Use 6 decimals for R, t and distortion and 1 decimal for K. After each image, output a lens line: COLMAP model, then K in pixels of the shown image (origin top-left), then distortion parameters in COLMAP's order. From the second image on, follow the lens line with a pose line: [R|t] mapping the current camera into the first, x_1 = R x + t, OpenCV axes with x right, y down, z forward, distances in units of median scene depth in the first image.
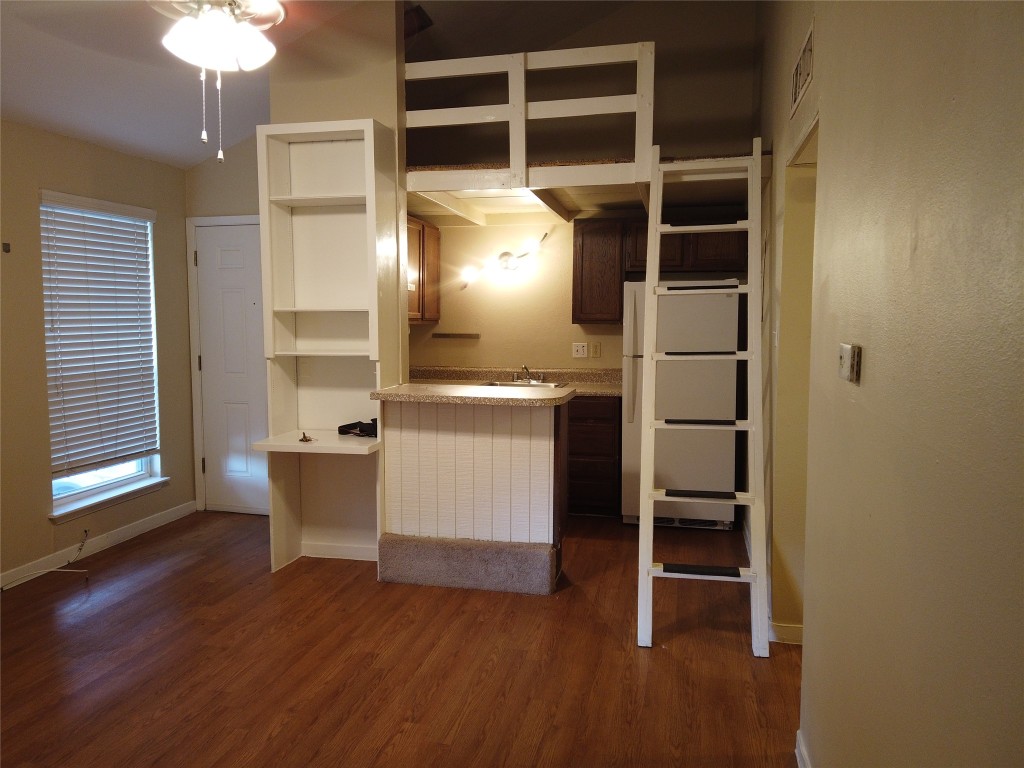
lens RADIAL K [[759.3, 0, 509.0], [0, 759.3, 381.3], [0, 0, 1]] dist [0.065293, -0.062465]
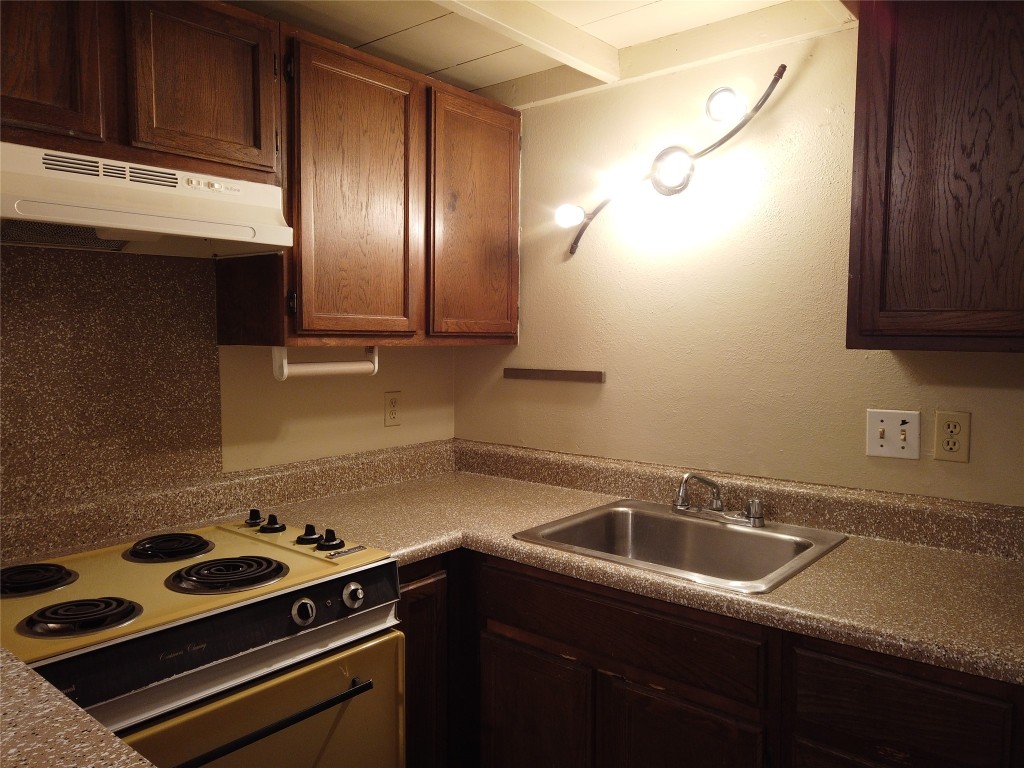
lens RADIAL K [[759.3, 0, 511.7], [0, 759.3, 382.1], [0, 0, 1]] dist [0.065293, -0.062465]
pose [[0.895099, 0.027784, -0.445001, 0.127741], [-0.037428, 0.999216, -0.012898, -0.071006], [0.444294, 0.028201, 0.895437, 0.891633]]
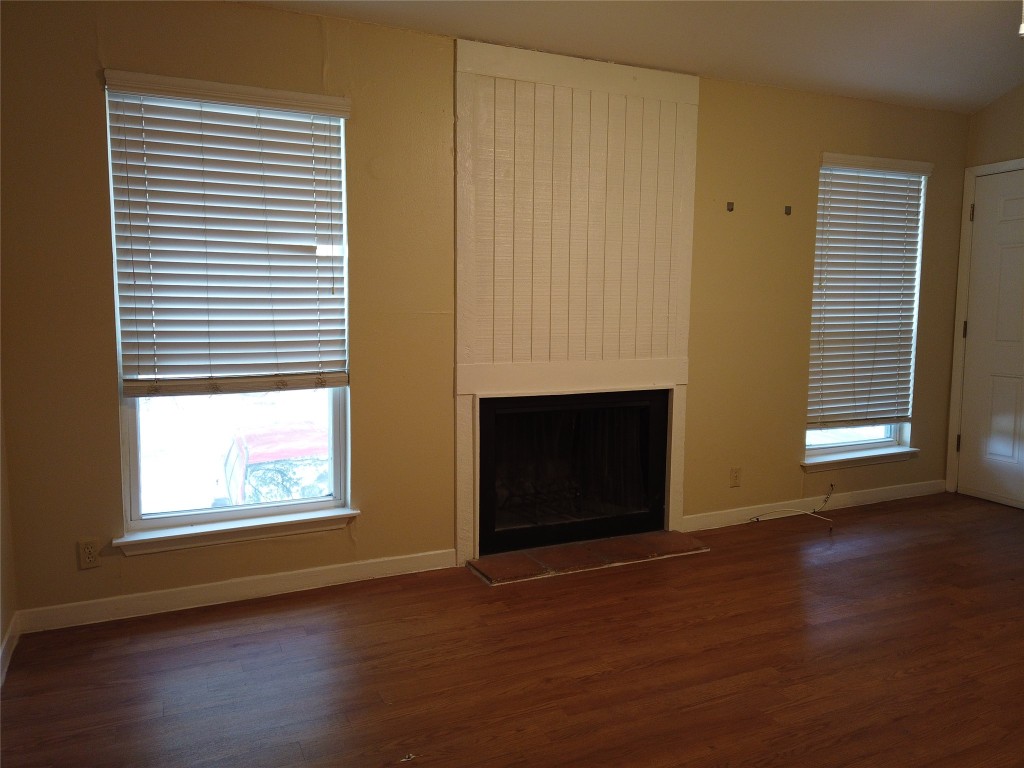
lens RADIAL K [[759.3, 0, 506.2], [0, 759.3, 379.6], [0, 0, 1]] dist [0.065293, -0.062465]
pose [[0.616974, 0.077549, -0.783153, -0.028019], [-0.069723, 0.996606, 0.043757, 0.042425], [0.783889, 0.027607, 0.620287, 0.020913]]
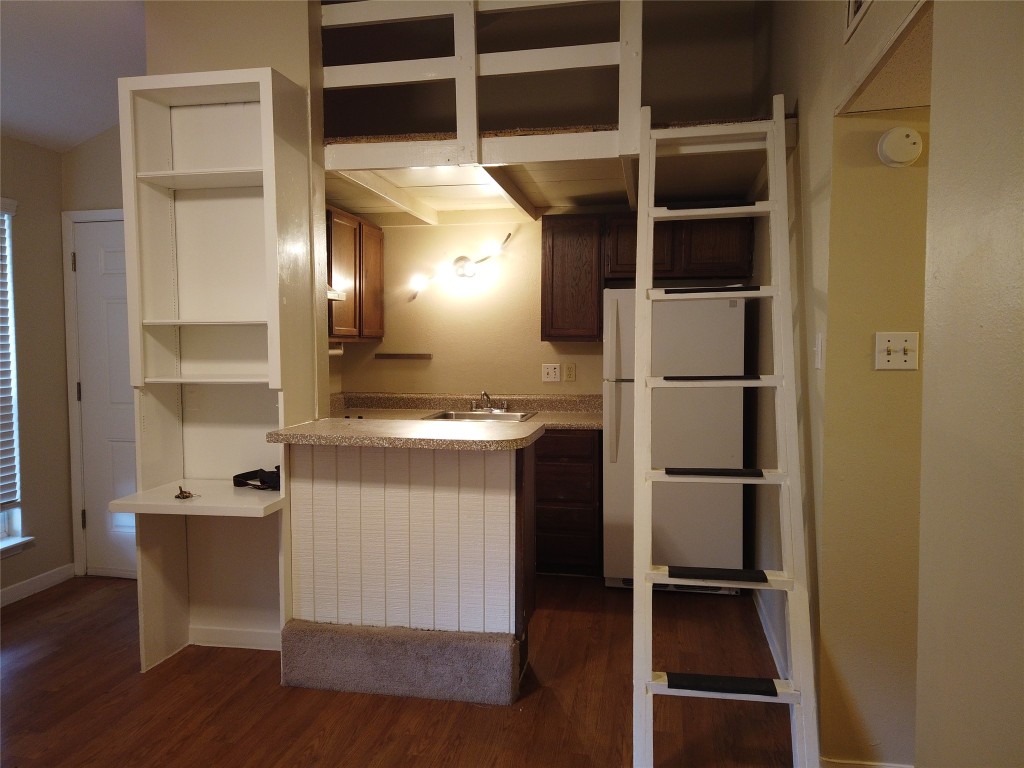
lens RADIAL K [[759.3, 0, 509.1], [0, 759.3, 382.2], [0, 0, 1]] dist [0.065293, -0.062465]
pose [[0.999398, -0.005687, 0.034210, 0.025328], [0.006585, 0.999635, -0.026198, -0.012308], [-0.034048, 0.026407, 0.999071, 0.226639]]
